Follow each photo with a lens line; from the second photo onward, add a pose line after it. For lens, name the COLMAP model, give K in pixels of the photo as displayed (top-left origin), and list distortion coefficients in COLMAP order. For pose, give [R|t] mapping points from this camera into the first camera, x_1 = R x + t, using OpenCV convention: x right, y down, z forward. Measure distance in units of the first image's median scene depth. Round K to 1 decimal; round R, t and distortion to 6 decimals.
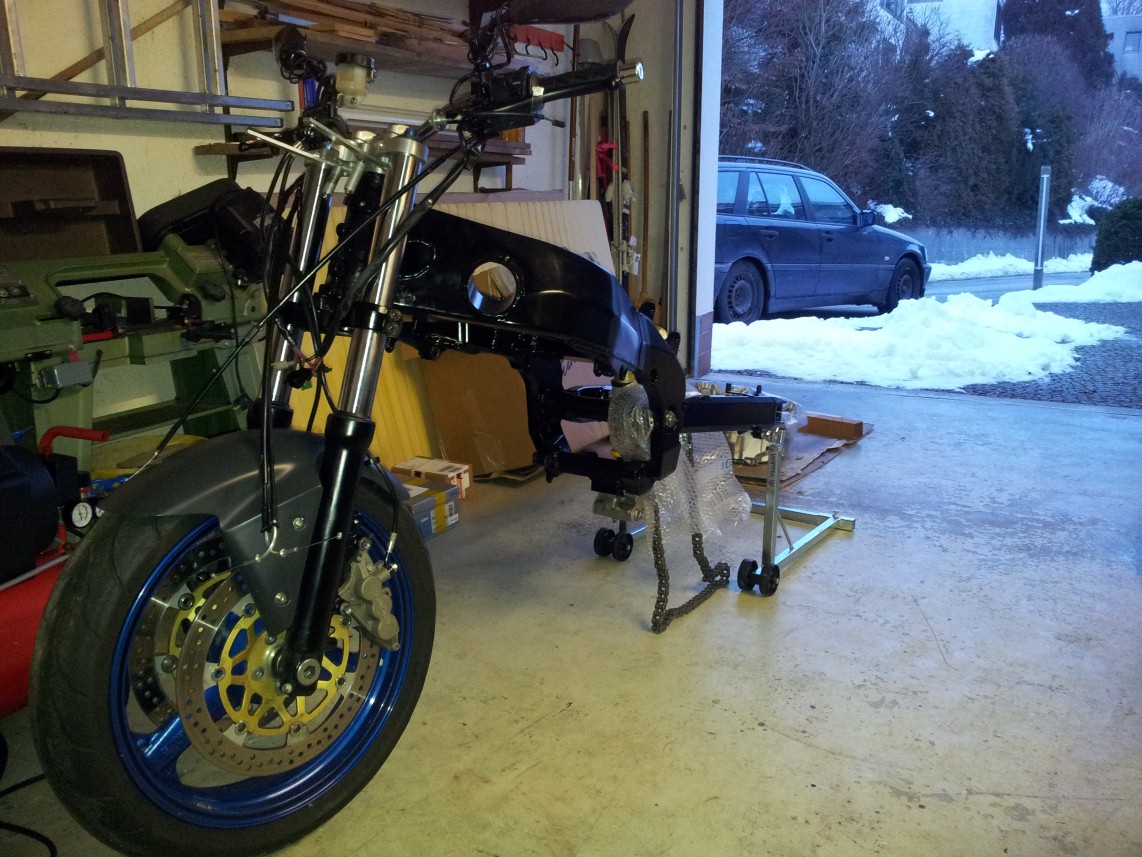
lens RADIAL K [[1007.9, 0, 566.2], [0, 1007.9, 423.4], [0, 0, 1]] dist [-0.010893, -0.019861]
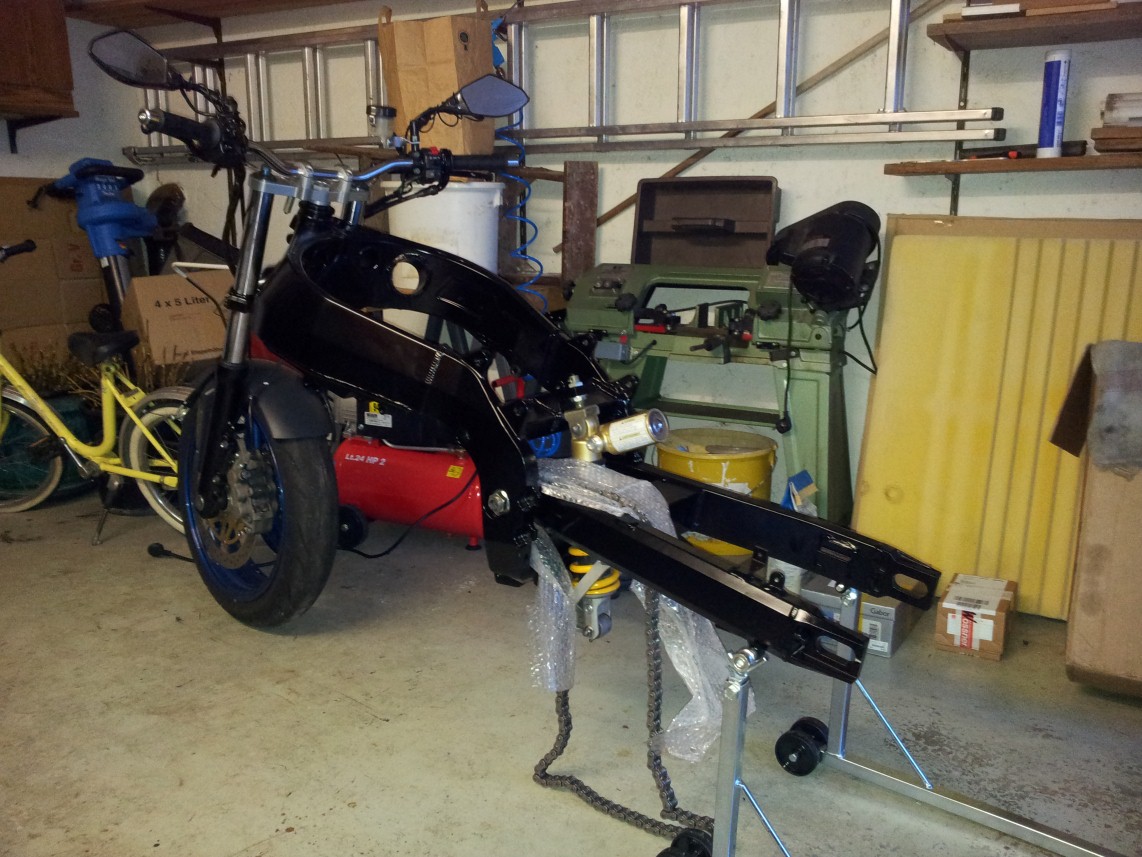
lens RADIAL K [[1007.9, 0, 566.2], [0, 1007.9, 423.4], [0, 0, 1]] dist [-0.010893, -0.019861]
pose [[-0.055045, 0.196238, -0.979010, 0.732114], [-0.237589, 0.949760, 0.203733, -0.194616], [0.969805, 0.243817, -0.005655, 0.896805]]
